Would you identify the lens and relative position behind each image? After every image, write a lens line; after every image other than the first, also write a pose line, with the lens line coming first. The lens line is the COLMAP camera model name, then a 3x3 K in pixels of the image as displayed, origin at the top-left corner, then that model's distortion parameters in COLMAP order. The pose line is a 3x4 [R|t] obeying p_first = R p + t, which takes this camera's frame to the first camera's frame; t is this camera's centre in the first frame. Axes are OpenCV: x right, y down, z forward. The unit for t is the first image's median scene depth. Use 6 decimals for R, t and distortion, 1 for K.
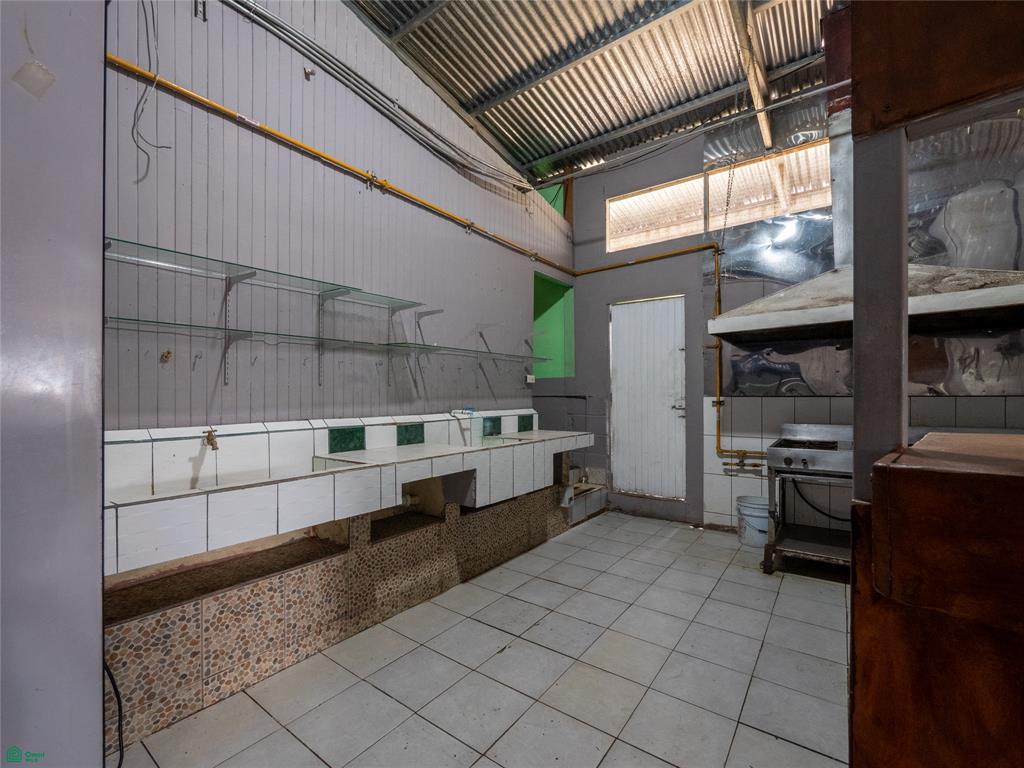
lens RADIAL K [[403.2, 0, 508.7], [0, 403.2, 401.3], [0, 0, 1]] dist [-0.016977, -0.000077]
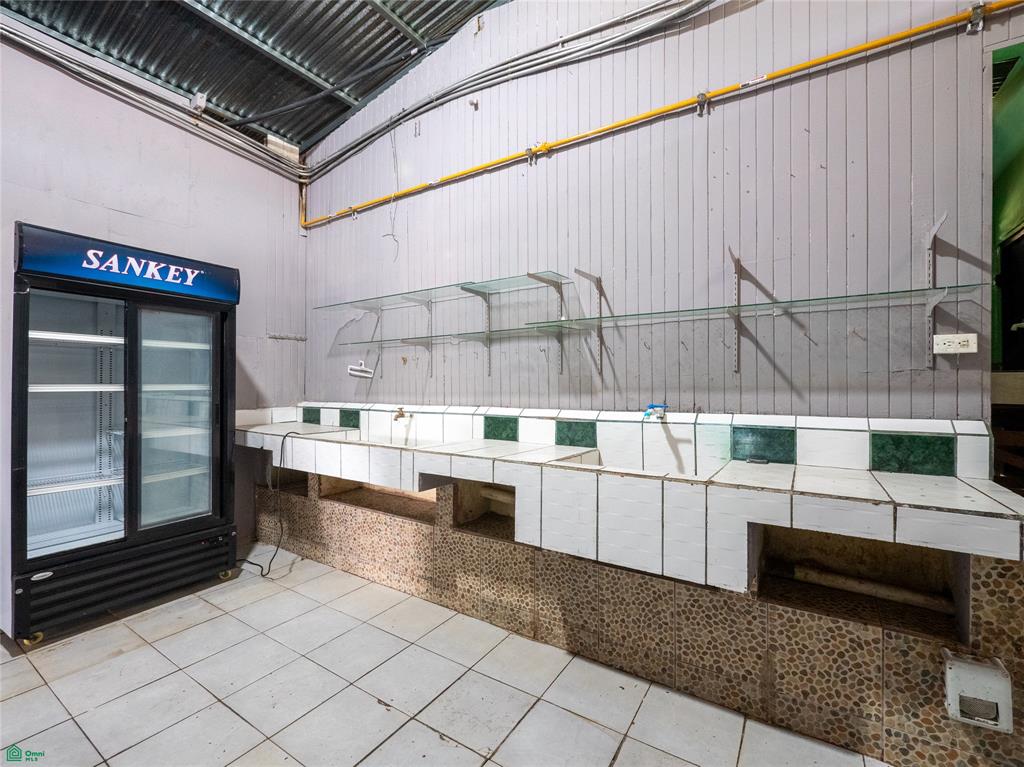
lens RADIAL K [[456.3, 0, 507.8], [0, 456.3, 380.2], [0, 0, 1]] dist [-0.014701, 0.000422]
pose [[0.104609, -0.007187, -0.994487, 0.696226], [-0.016703, 0.999820, -0.008982, -0.015139], [0.994373, 0.017551, 0.104470, 0.839896]]
